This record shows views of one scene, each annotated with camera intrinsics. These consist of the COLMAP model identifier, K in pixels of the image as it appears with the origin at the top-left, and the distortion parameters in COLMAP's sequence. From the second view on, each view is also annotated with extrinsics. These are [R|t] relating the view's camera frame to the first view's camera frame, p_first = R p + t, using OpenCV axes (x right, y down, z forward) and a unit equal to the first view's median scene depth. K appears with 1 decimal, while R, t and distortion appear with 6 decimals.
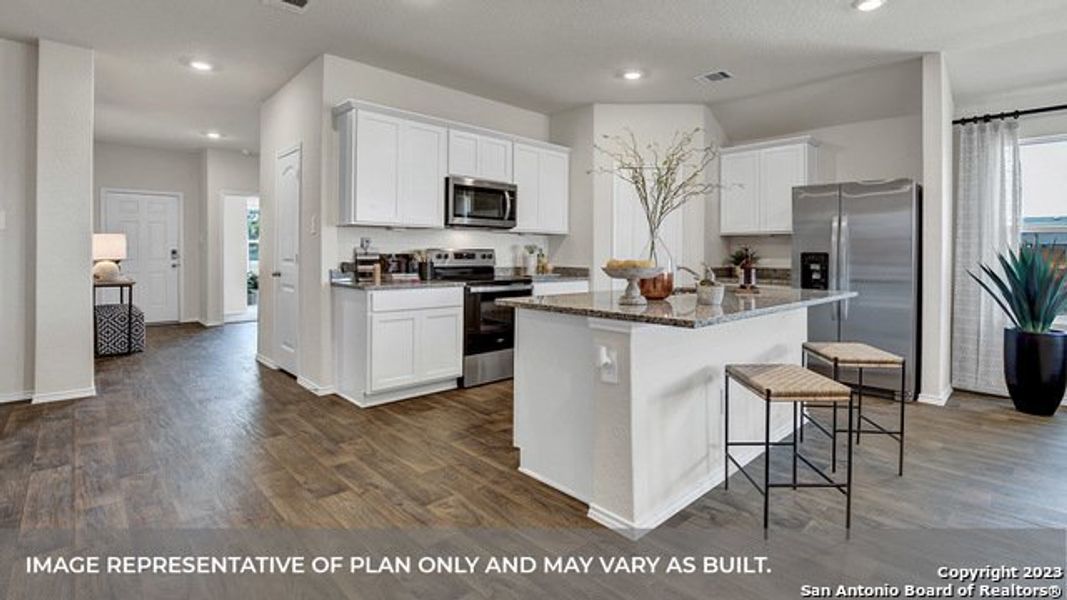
lens RADIAL K [[488.7, 0, 519.6], [0, 488.7, 254.6], [0, 0, 1]] dist [-0.023854, -0.000807]
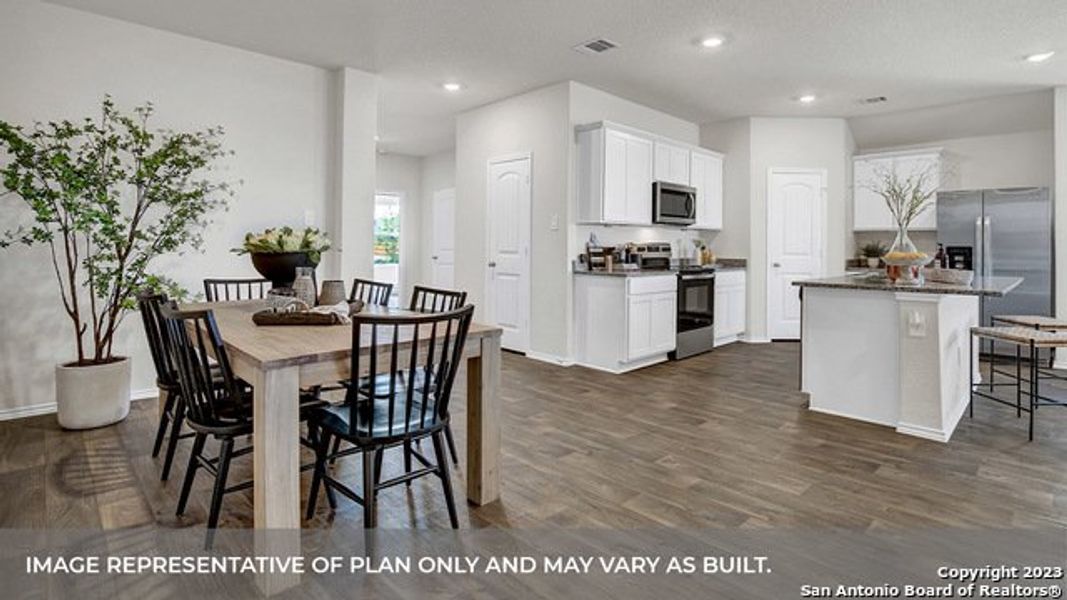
lens RADIAL K [[504.4, 0, 537.5], [0, 504.4, 240.6], [0, 0, 1]] dist [-0.021675, 0.001731]
pose [[0.999806, 0.001122, 0.019682, -0.468004], [-0.000870, 0.999917, -0.012823, -0.001656], [-0.019694, 0.012803, 0.999724, -0.221810]]
